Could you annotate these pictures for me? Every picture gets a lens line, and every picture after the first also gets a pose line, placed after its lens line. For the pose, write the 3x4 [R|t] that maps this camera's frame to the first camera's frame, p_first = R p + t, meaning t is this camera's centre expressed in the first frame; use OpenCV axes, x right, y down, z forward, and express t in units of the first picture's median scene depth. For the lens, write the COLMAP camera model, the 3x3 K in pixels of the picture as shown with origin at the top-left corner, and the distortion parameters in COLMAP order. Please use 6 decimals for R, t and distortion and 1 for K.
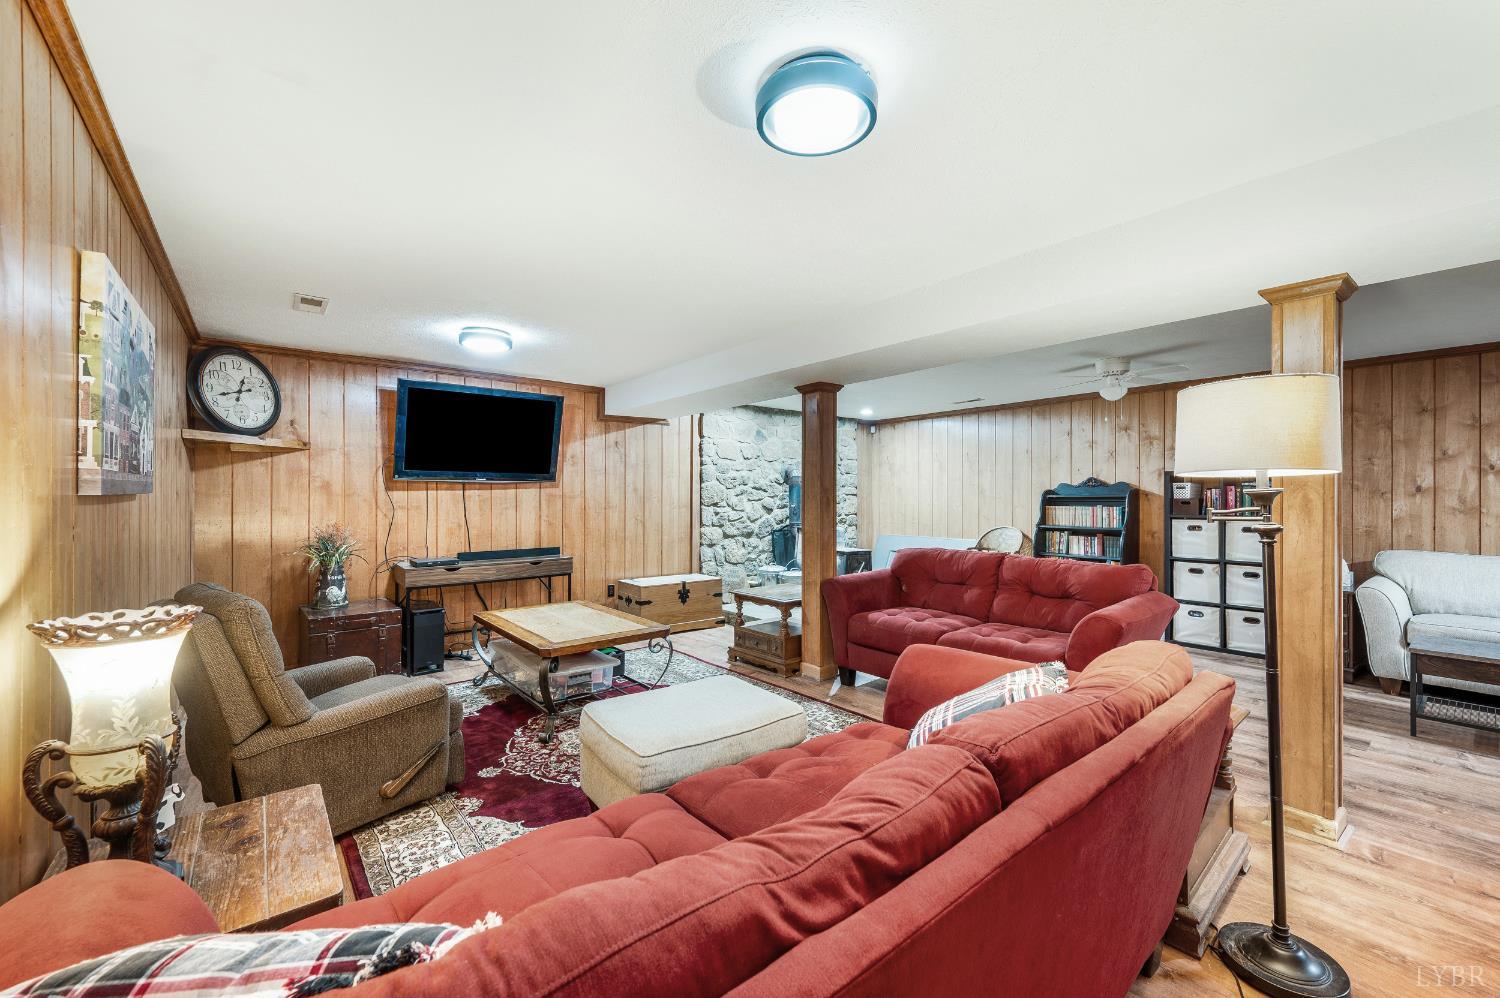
lens RADIAL K [[597.8, 0, 754.1], [0, 597.8, 500.0], [0, 0, 1]] dist [-0.000595, -0.000025]
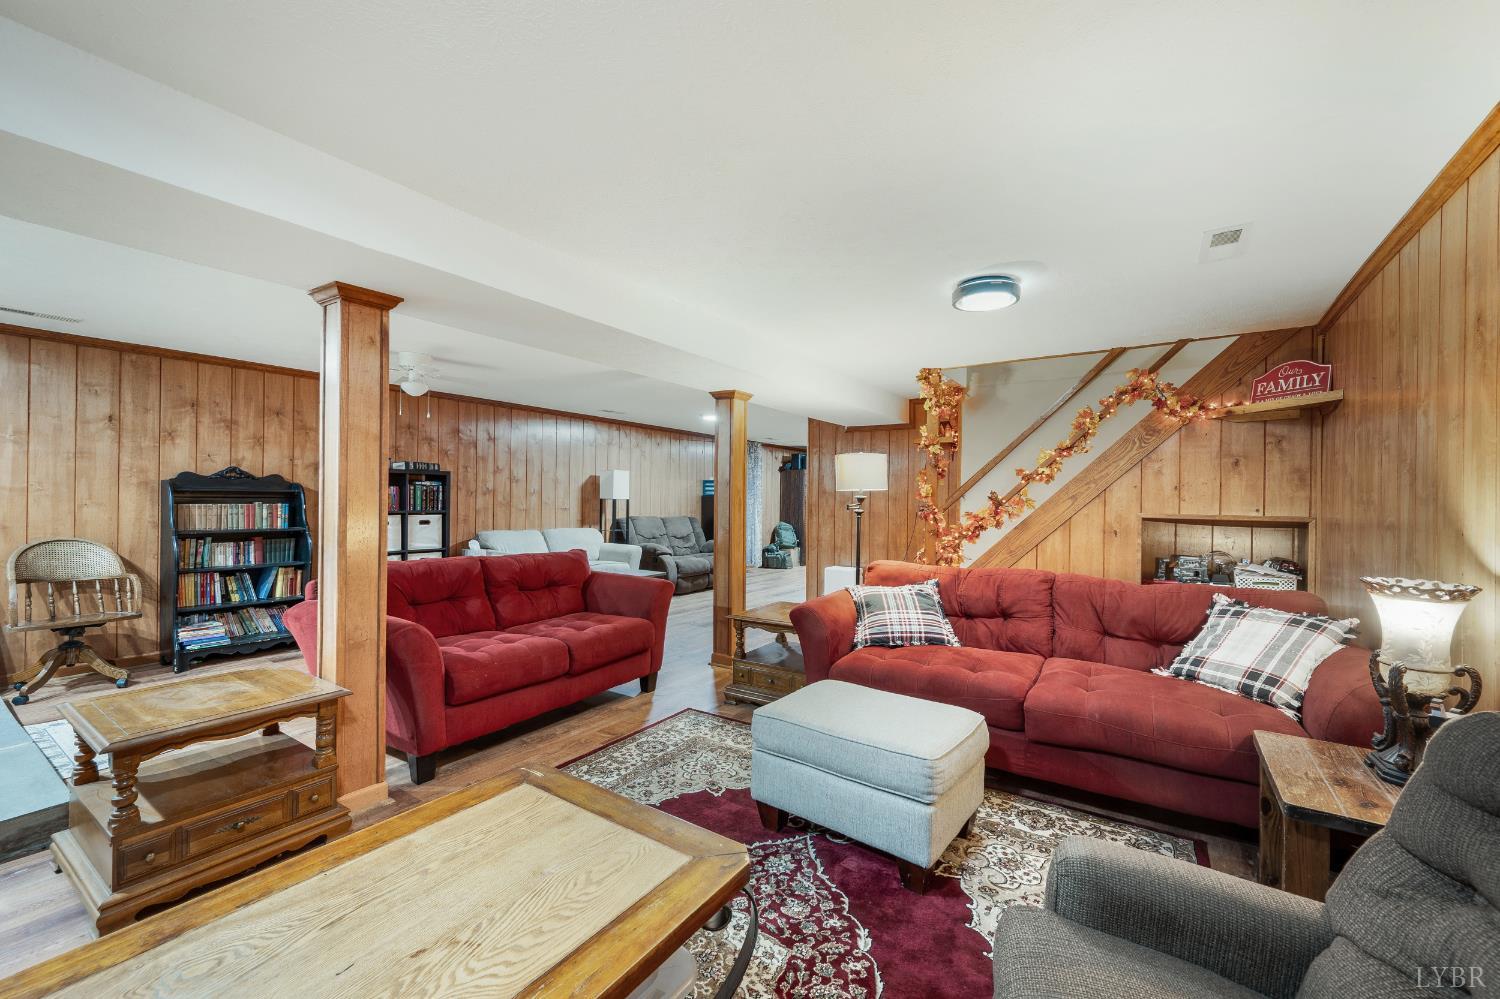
lens RADIAL K [[597.8, 0, 756.2], [0, 597.8, 497.9], [0, 0, 1]] dist [-0.000595, -0.000025]
pose [[-0.274654, 0.000312, 0.961543, -0.393737], [-0.006522, 0.999976, -0.002187, 0.000569], [-0.961521, -0.006872, -0.274645, 0.578594]]
